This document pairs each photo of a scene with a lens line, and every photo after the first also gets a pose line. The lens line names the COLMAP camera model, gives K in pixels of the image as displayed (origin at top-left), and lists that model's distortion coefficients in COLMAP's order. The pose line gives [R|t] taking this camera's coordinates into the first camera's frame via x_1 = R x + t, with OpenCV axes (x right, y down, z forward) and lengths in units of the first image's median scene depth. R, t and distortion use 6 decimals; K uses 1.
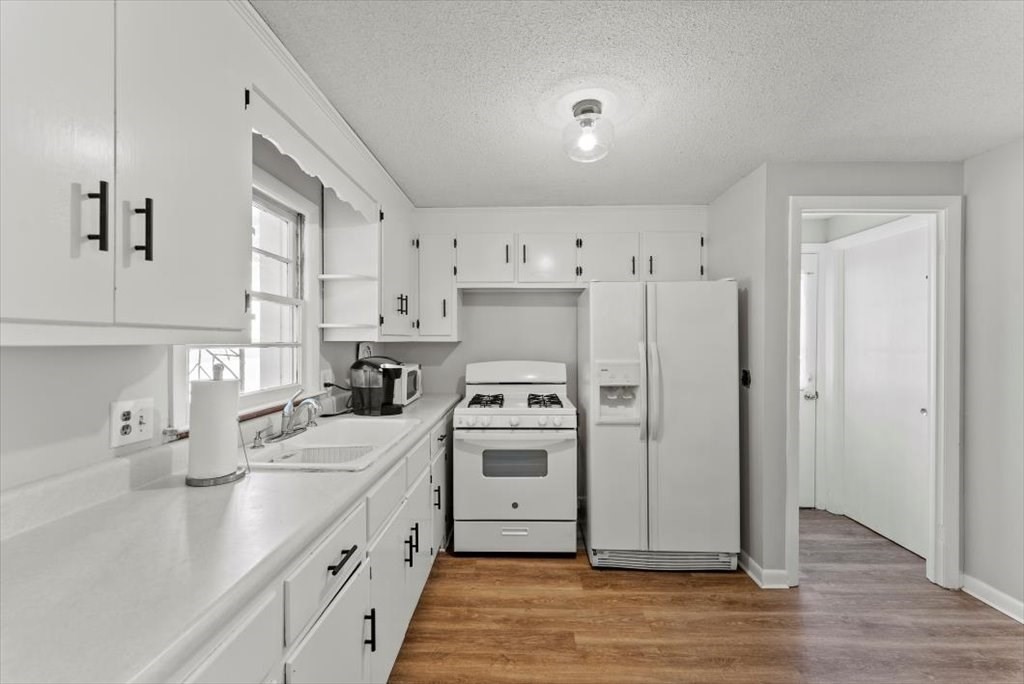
lens RADIAL K [[409.4, 0, 511.1], [0, 409.4, 343.4], [0, 0, 1]] dist [0.000133, 0.000129]
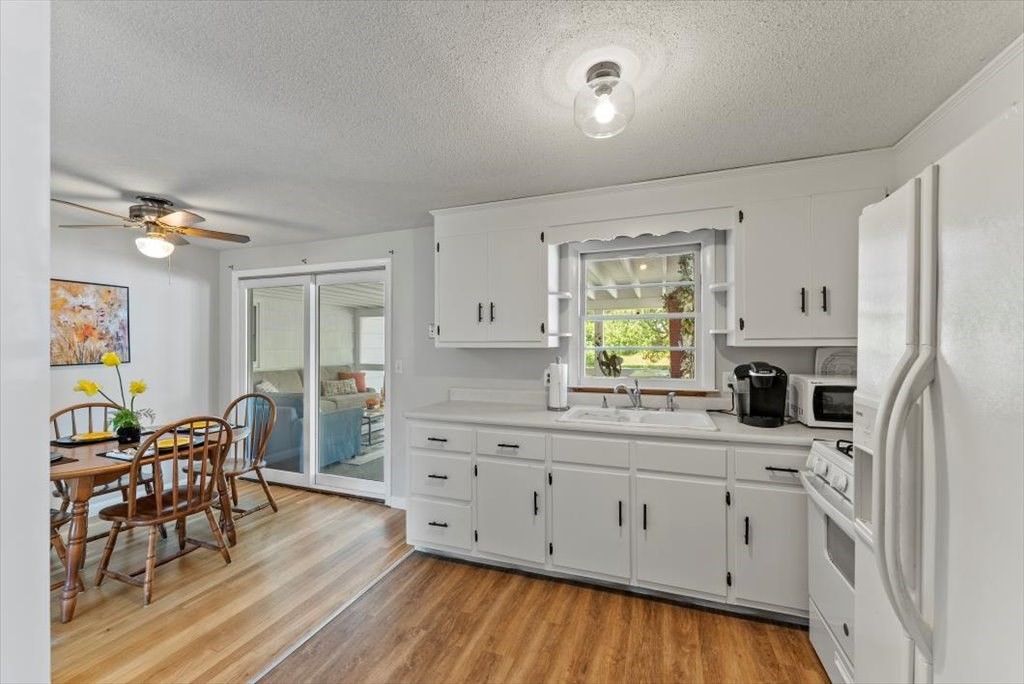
lens RADIAL K [[409.4, 0, 511.1], [0, 409.4, 343.4], [0, 0, 1]] dist [0.000133, 0.000129]
pose [[-0.328911, -0.004757, -0.944349, 0.813042], [-0.000671, 0.999988, -0.004803, -0.005579], [0.944361, -0.000946, -0.328911, 0.847672]]
